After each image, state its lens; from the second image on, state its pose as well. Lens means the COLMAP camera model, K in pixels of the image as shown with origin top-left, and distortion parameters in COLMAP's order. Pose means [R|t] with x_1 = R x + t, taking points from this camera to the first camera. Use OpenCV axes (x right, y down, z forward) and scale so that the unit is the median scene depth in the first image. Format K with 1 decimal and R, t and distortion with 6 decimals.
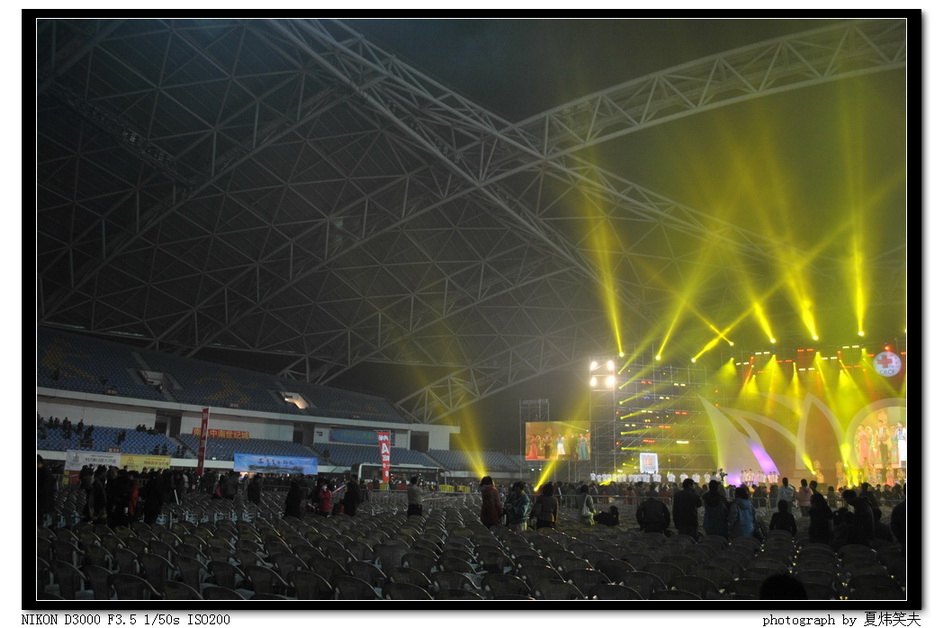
lens RADIAL K [[702.8, 0, 484.5], [0, 702.8, 313.4], [0, 0, 1]] dist [-0.063777, -0.000586]
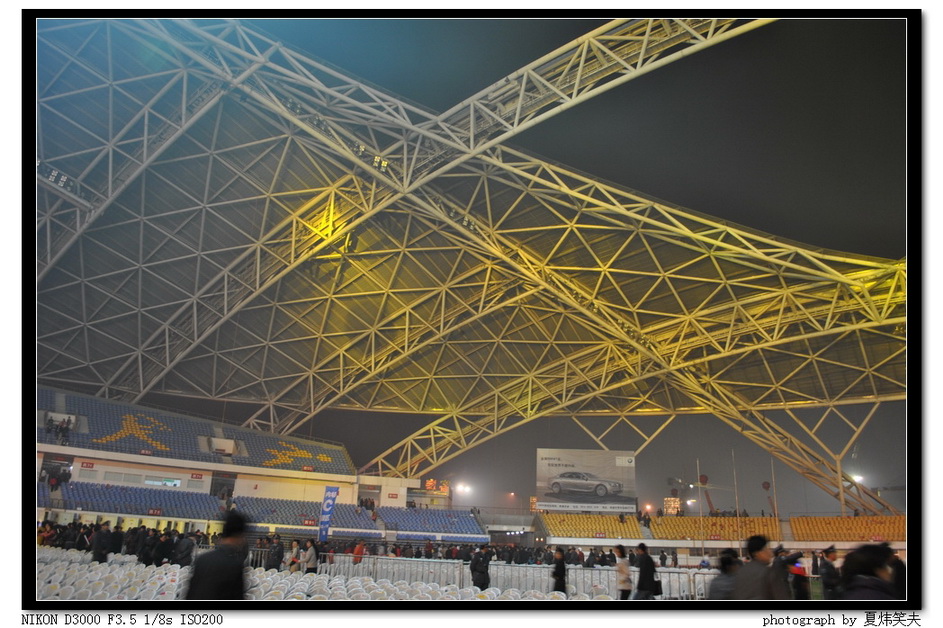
lens RADIAL K [[702.8, 0, 484.5], [0, 702.8, 313.4], [0, 0, 1]] dist [-0.063777, -0.000586]
pose [[0.988919, -0.037709, -0.143590, 0.197613], [0.023307, 0.994645, -0.100692, 0.053393], [0.146618, 0.096230, 0.984501, 0.168874]]
